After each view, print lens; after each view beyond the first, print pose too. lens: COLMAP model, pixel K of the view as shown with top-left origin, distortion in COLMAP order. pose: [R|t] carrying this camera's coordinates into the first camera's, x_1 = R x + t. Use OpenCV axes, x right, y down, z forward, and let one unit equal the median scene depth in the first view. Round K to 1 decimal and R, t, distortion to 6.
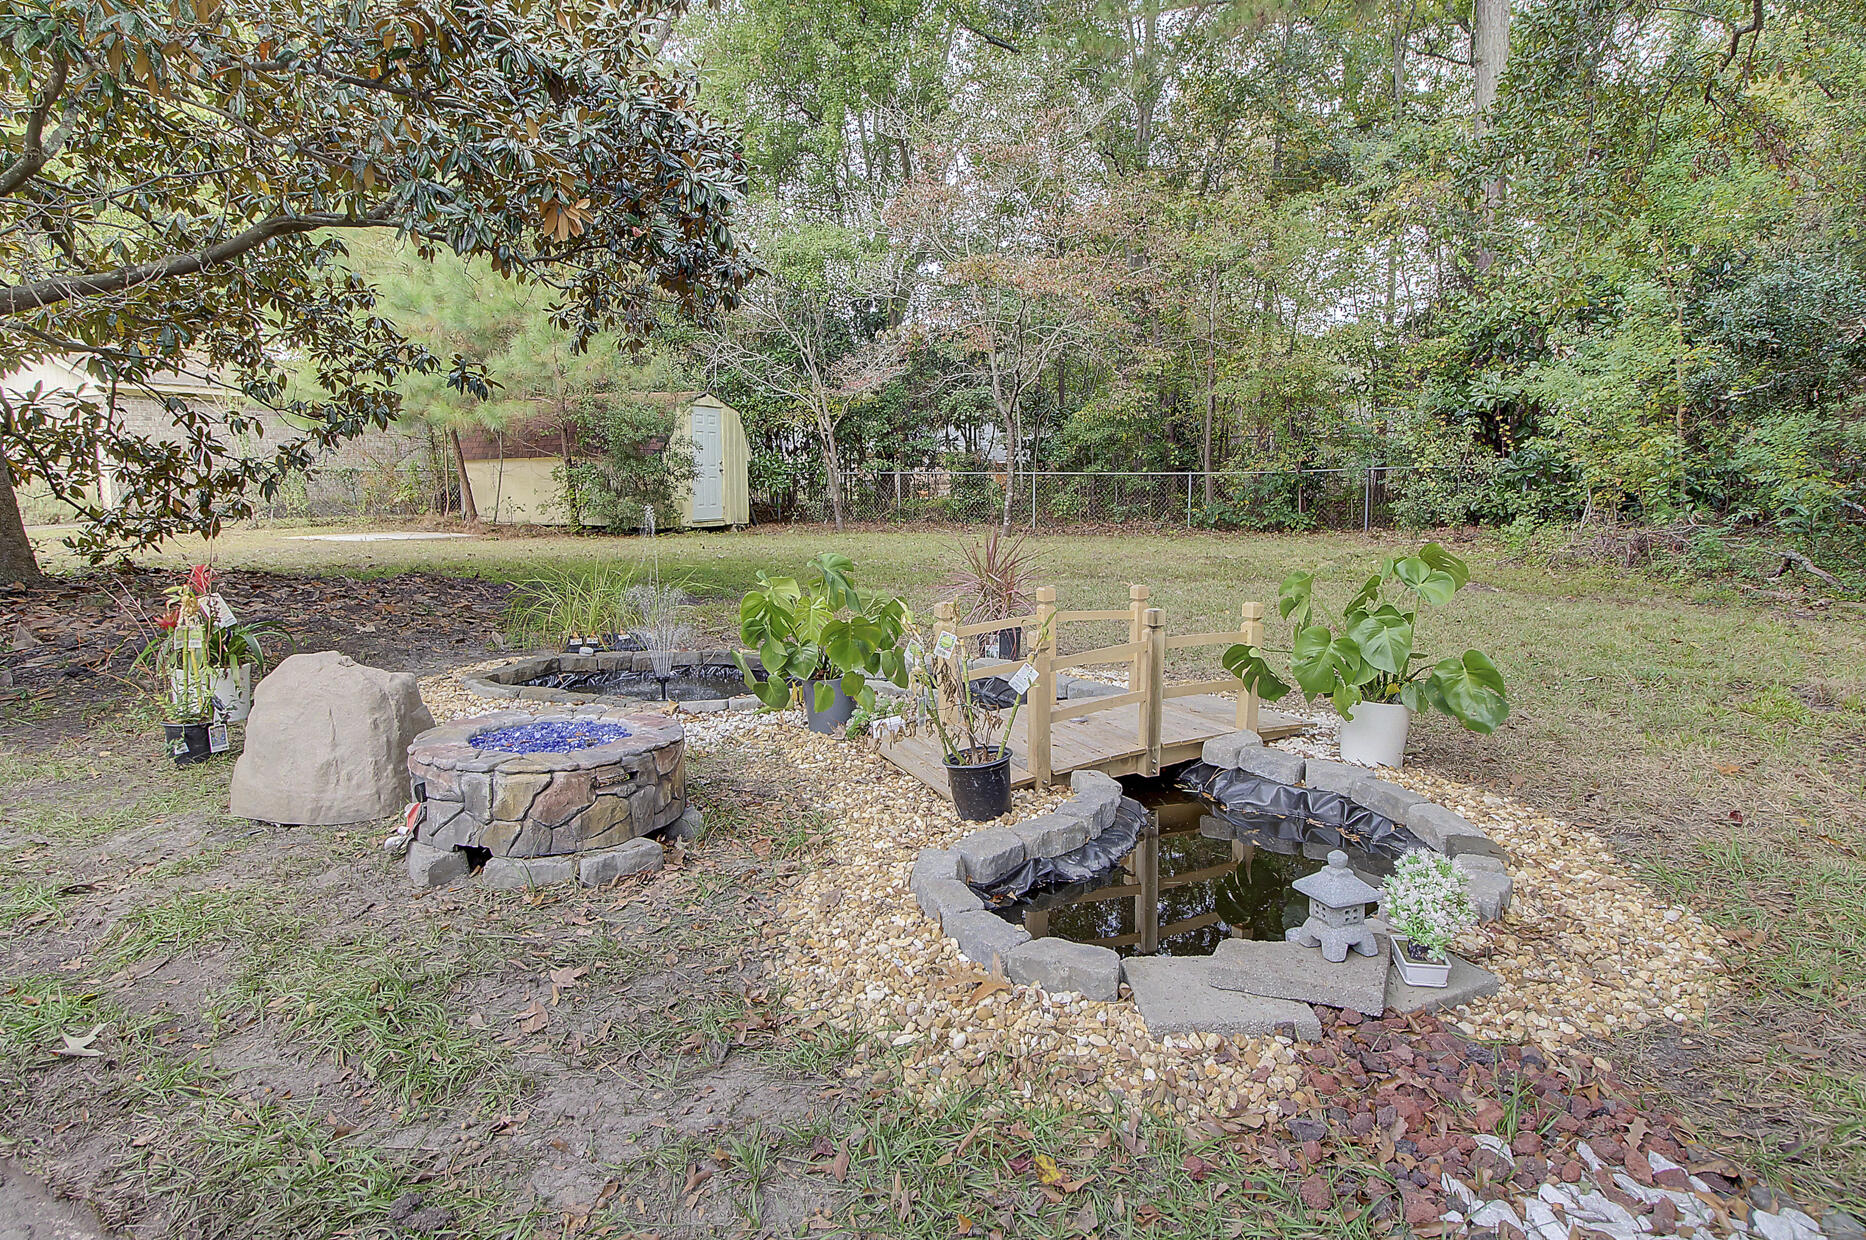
lens RADIAL K [[1011.8, 0, 921.0], [0, 1011.8, 633.0], [0, 0, 1]] dist [0.001229, -0.000837]
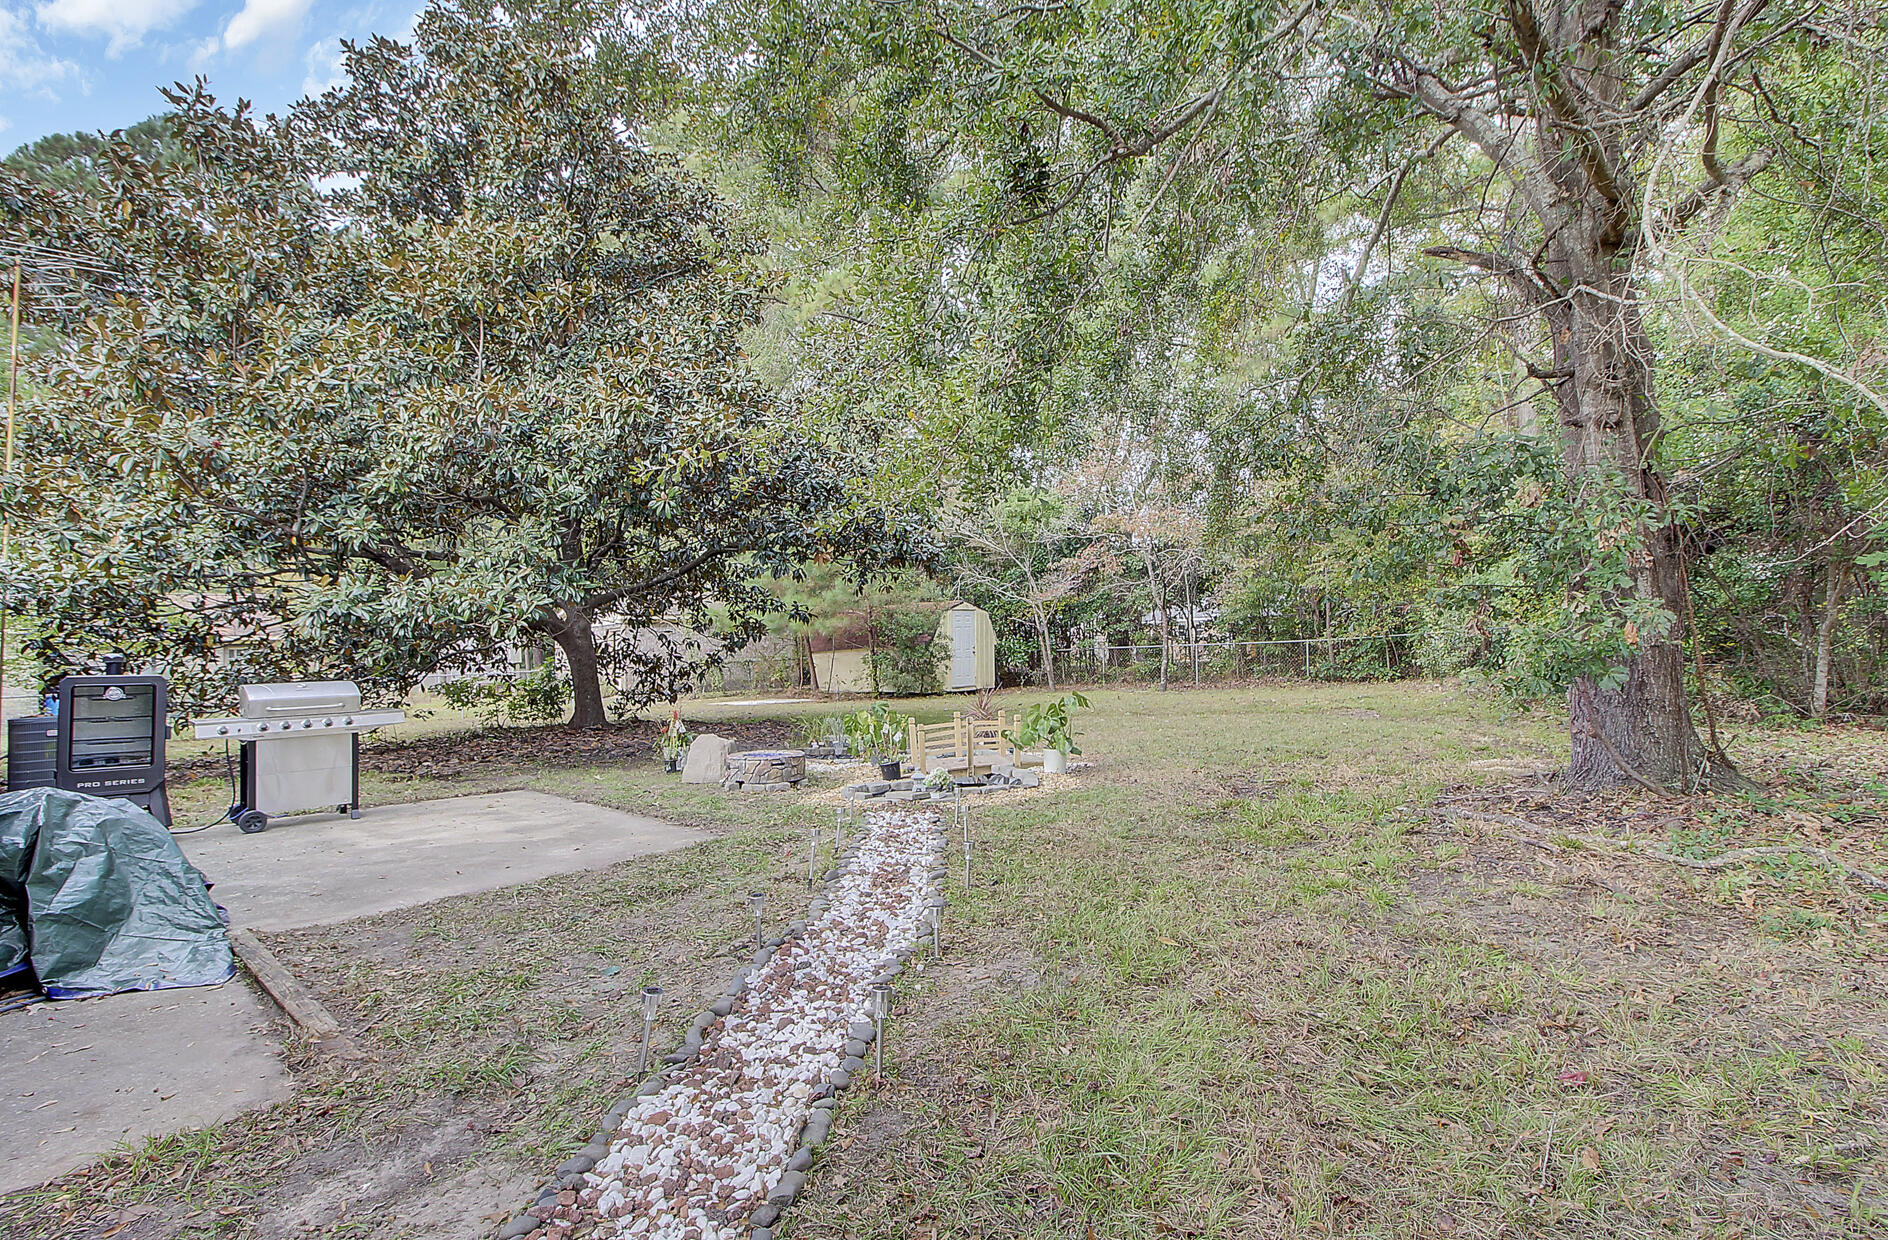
lens RADIAL K [[880.6, 0, 954.7], [0, 880.6, 616.5], [0, 0, 1]] dist [-0.016039, 0.005732]
pose [[0.957059, -0.051051, -0.285363, 0.238477], [-0.002788, 0.982705, -0.185156, 0.041549], [0.289880, 0.178001, 0.940364, -0.360372]]
